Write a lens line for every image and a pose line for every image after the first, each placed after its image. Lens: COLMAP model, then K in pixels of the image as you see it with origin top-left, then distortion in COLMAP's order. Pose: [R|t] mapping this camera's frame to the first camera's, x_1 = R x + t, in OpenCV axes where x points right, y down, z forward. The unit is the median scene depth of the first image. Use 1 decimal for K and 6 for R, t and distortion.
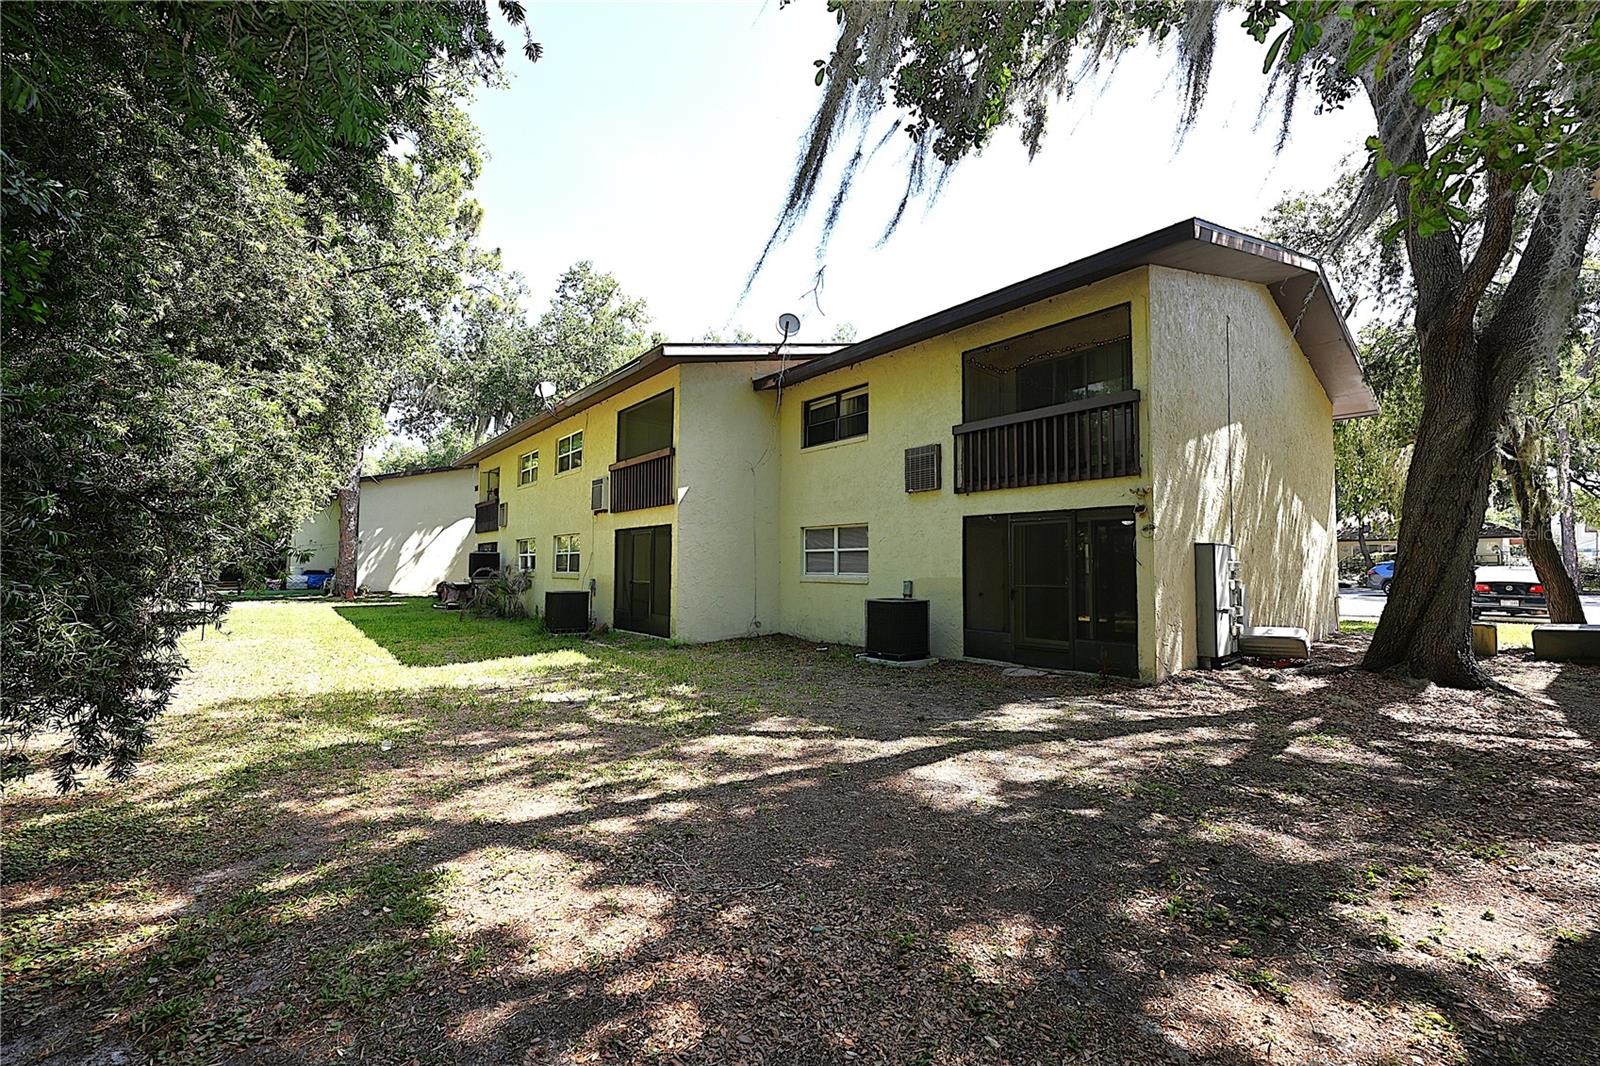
lens RADIAL K [[675.5, 0, 800.0], [0, 675.5, 533.0], [0, 0, 1]] dist [-0.020523, -0.000144]
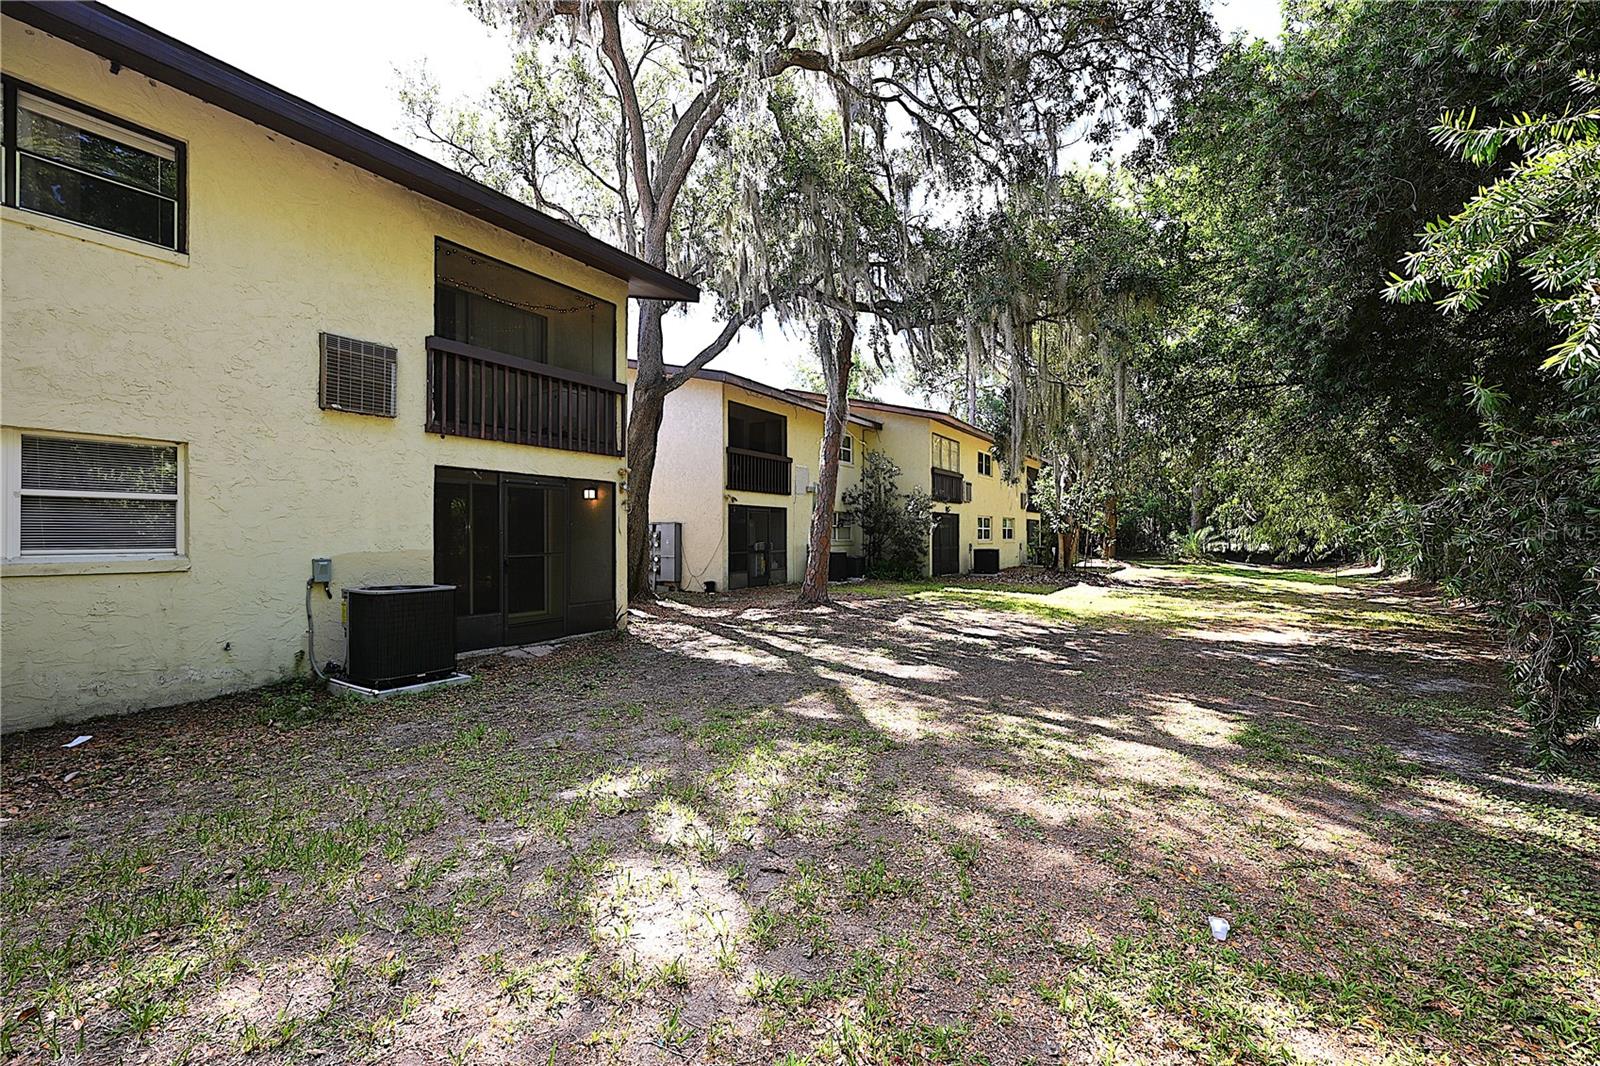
lens RADIAL K [[675.5, 0, 800.0], [0, 675.5, 533.0], [0, 0, 1]] dist [-0.020523, -0.000144]
pose [[-0.335944, 0.006439, 0.941860, -0.608934], [-0.047535, 0.998586, -0.023782, 0.049982], [-0.940682, -0.052761, -0.335163, 0.923842]]
